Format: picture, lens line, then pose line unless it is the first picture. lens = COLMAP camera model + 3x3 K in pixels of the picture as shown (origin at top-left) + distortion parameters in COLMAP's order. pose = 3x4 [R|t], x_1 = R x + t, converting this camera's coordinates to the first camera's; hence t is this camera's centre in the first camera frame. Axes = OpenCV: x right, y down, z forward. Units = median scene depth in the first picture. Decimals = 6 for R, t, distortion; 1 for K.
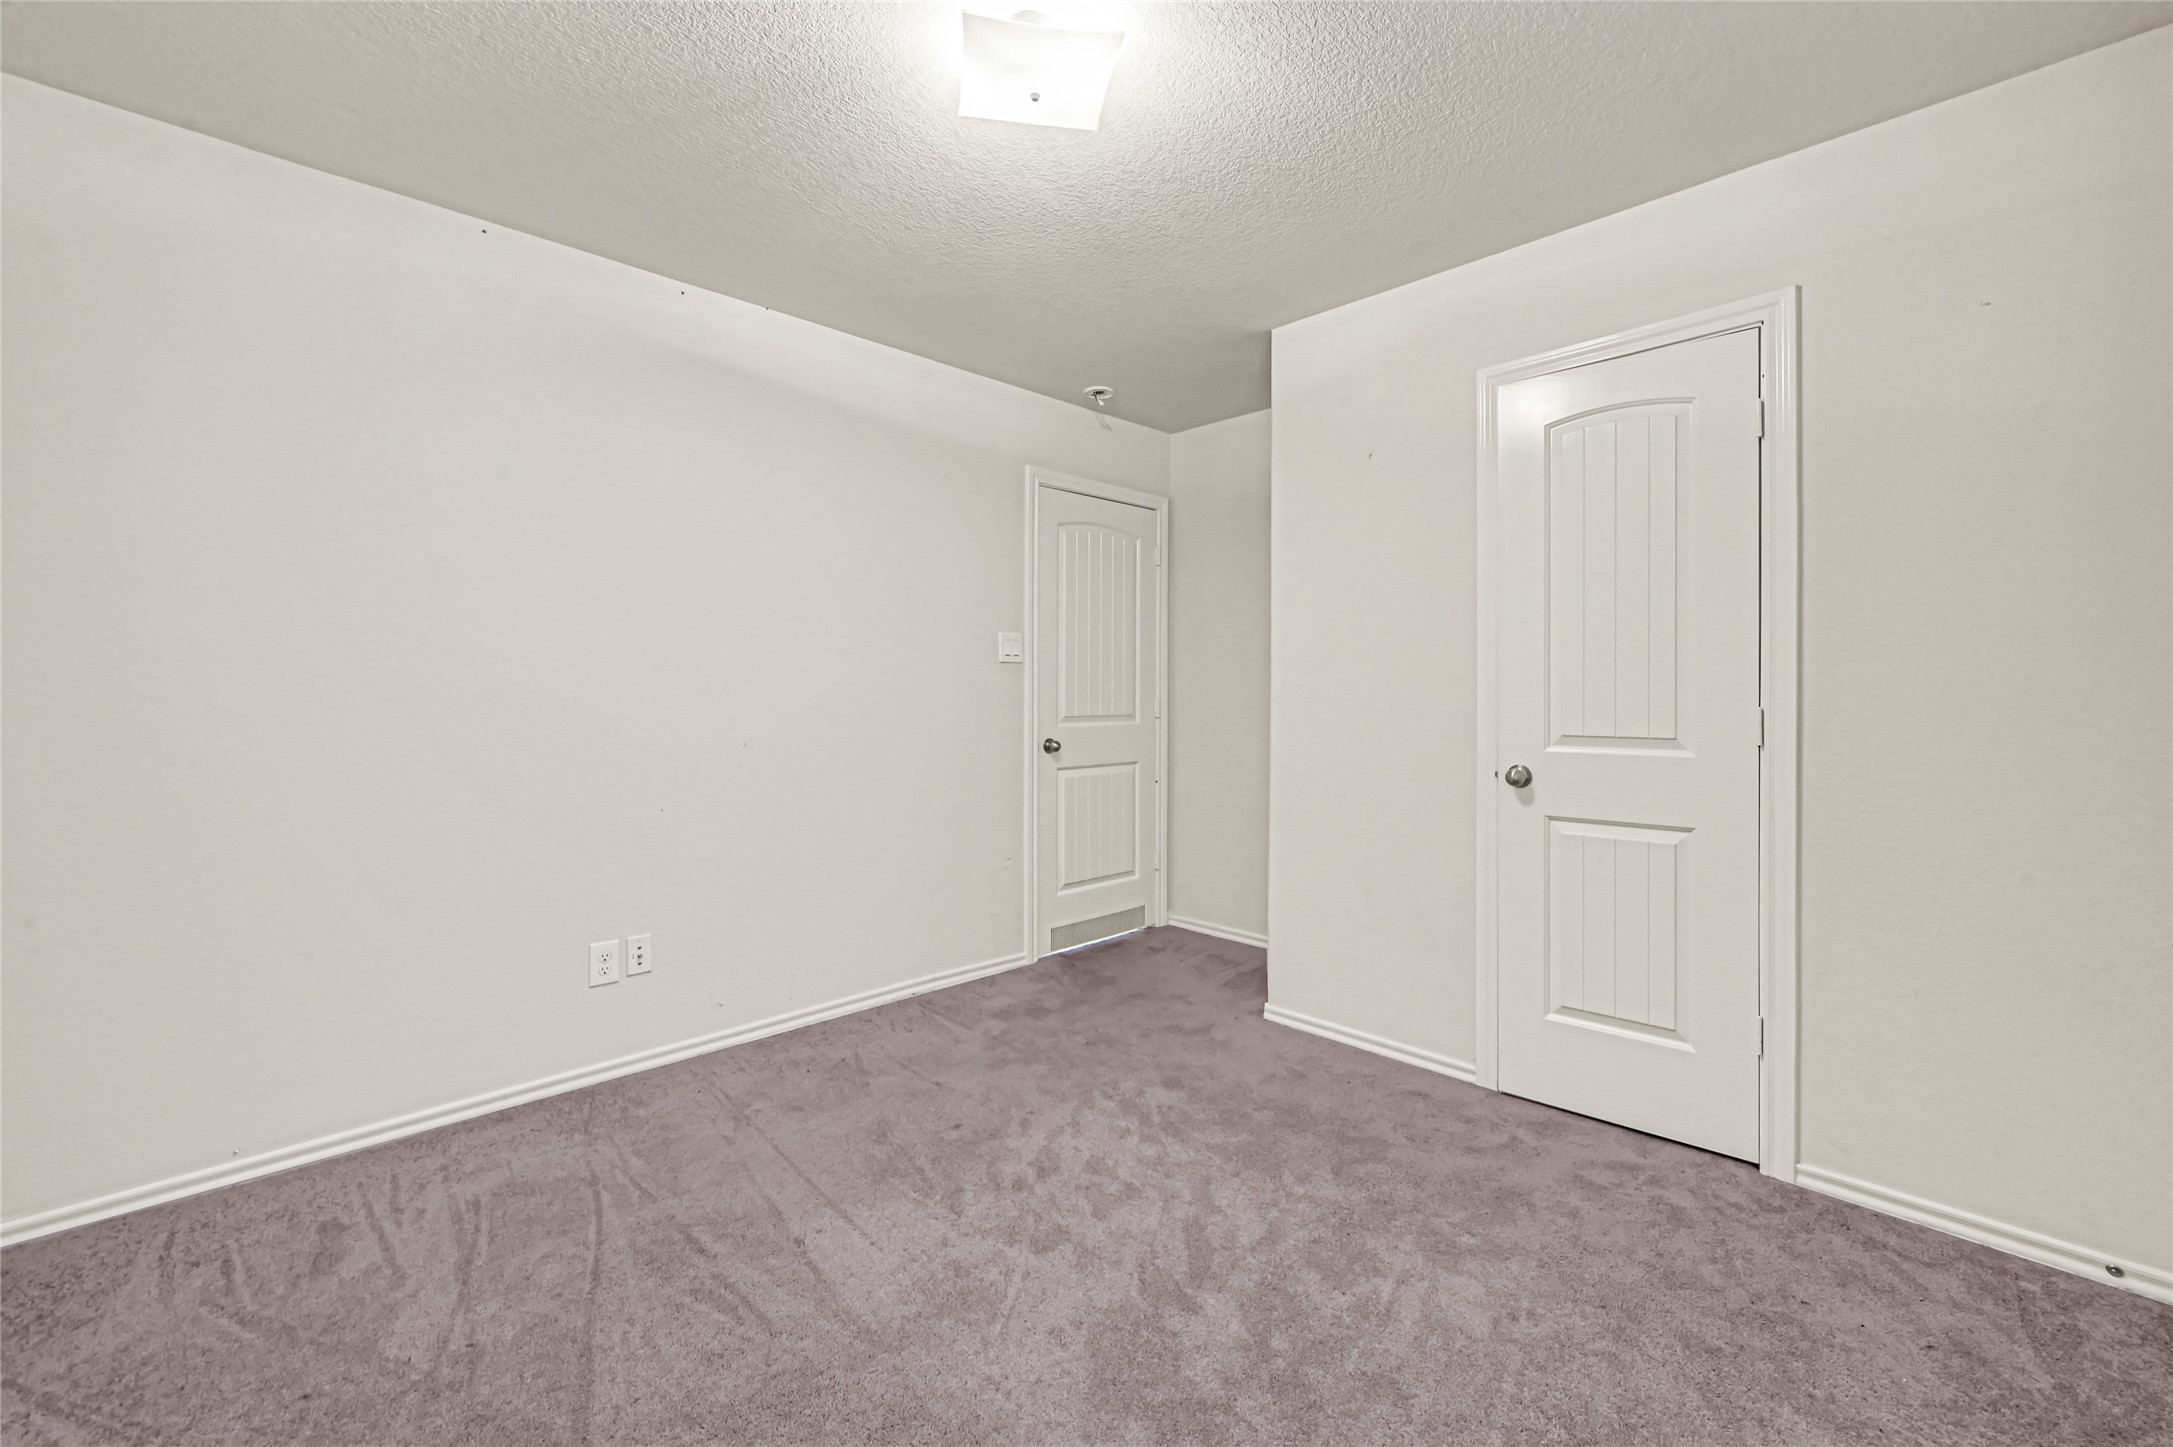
lens RADIAL K [[885.5, 0, 1098.4], [0, 885.5, 702.1], [0, 0, 1]] dist [-0.025993, 0.000007]
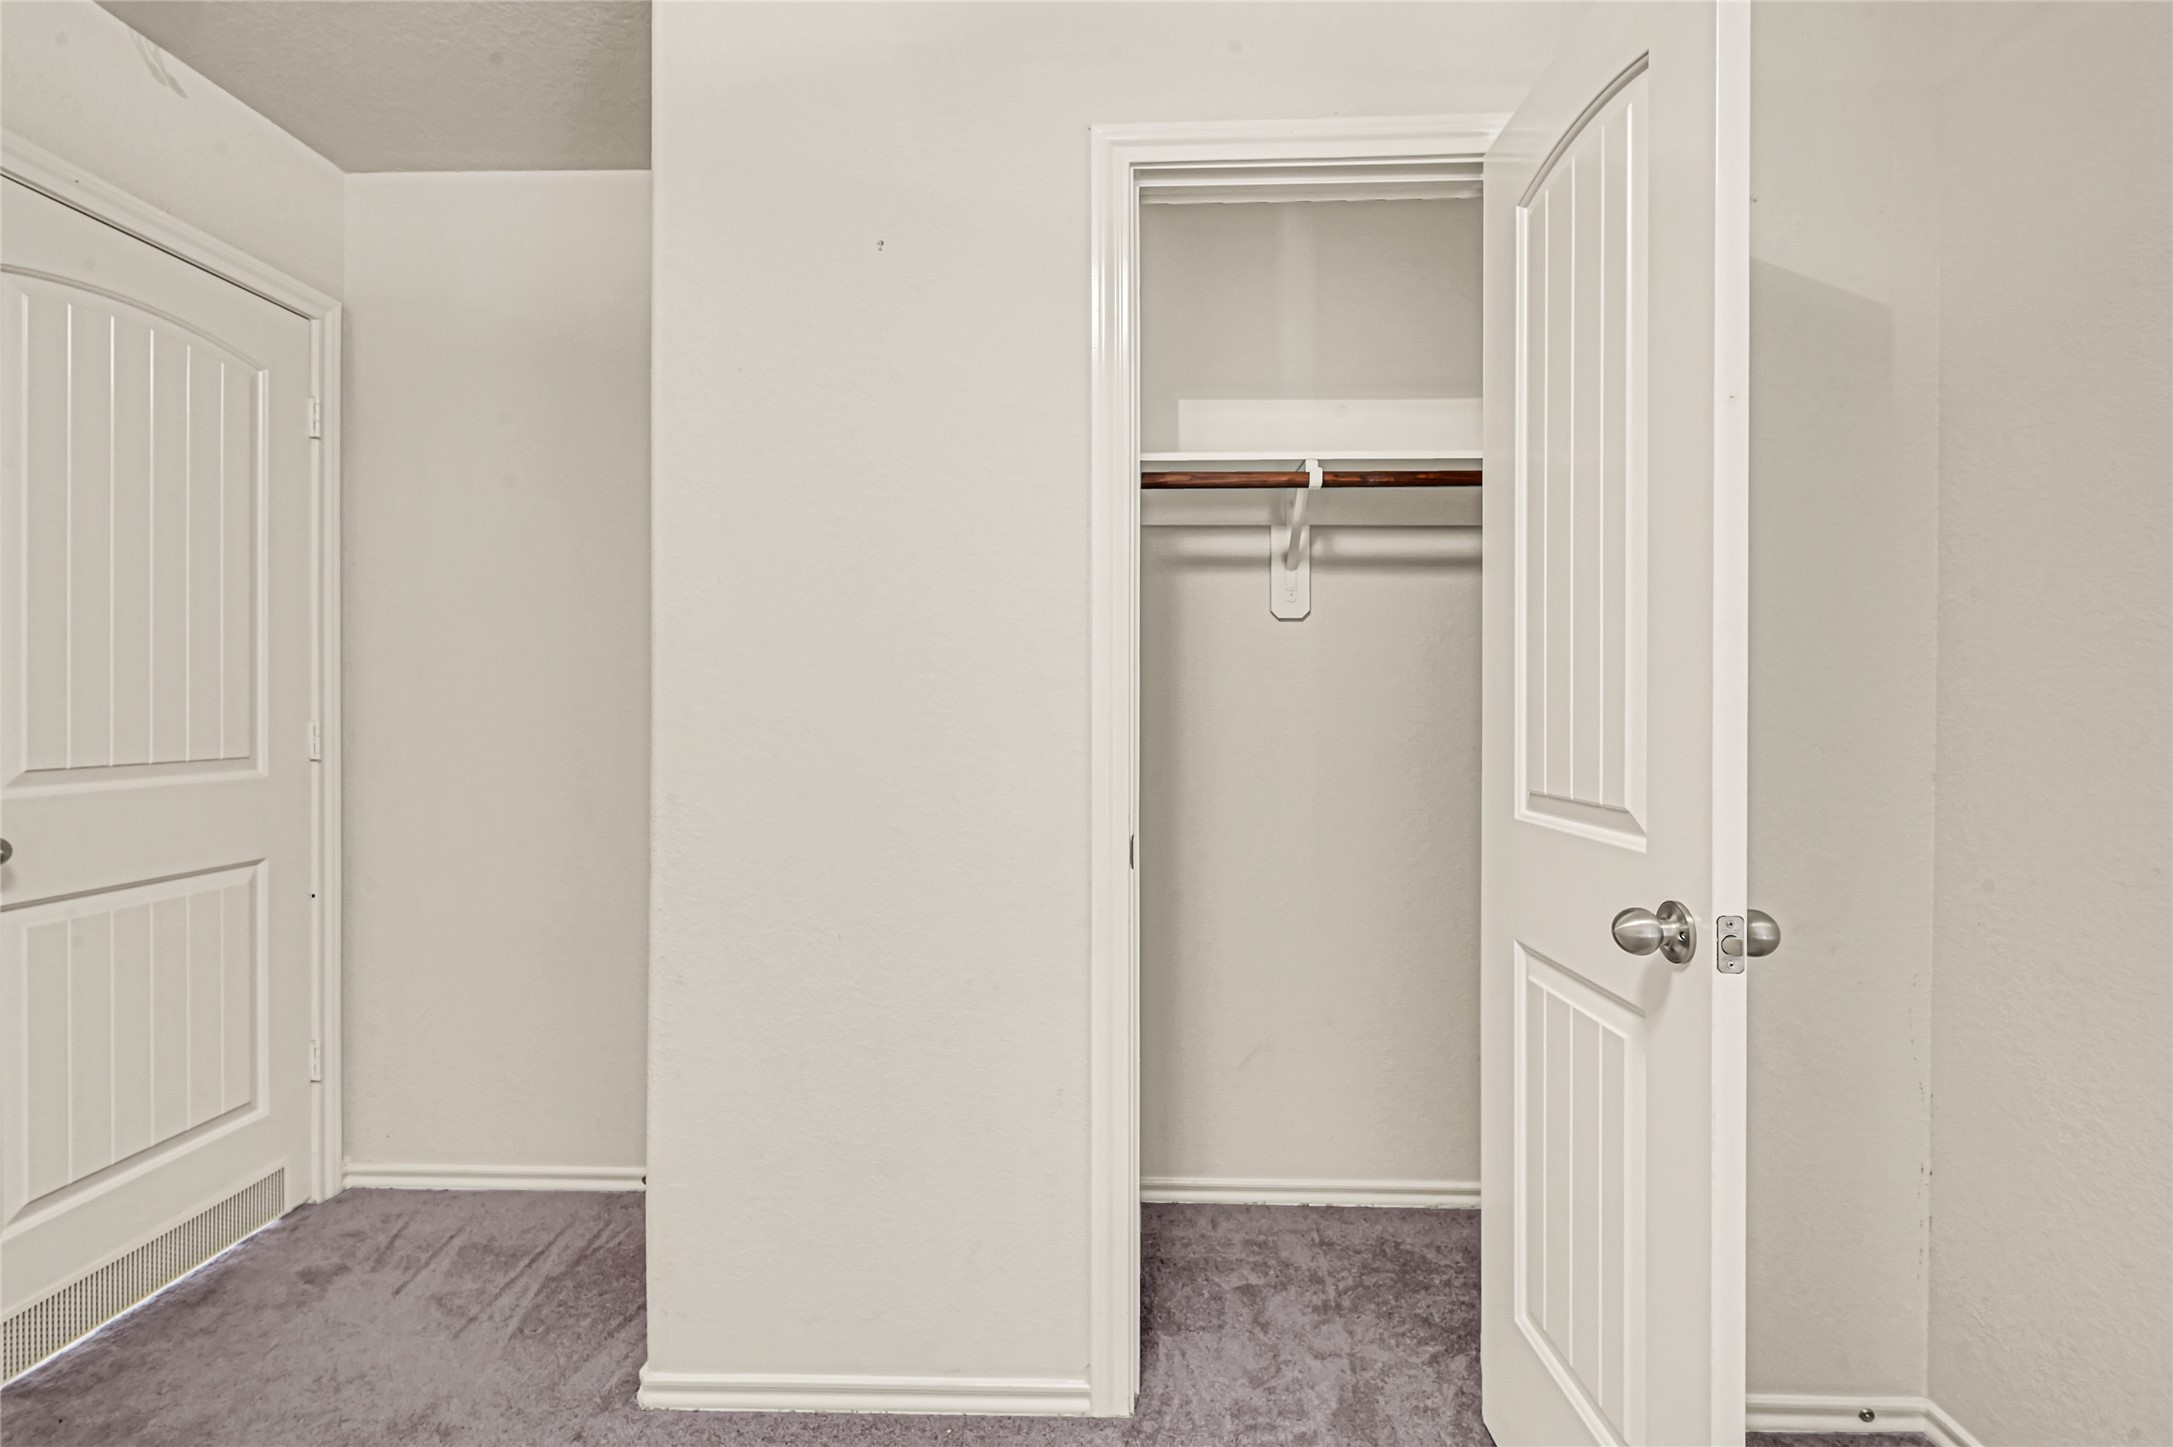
lens RADIAL K [[976.7, 0, 1086.5], [0, 976.7, 723.5], [0, 0, 1]] dist [-0.007719, -0.000244]
pose [[0.715415, -0.004357, 0.698686, -0.000866], [0.001937, 0.999989, 0.004253, -0.004718], [-0.698697, -0.001690, 0.715416, 0.450566]]
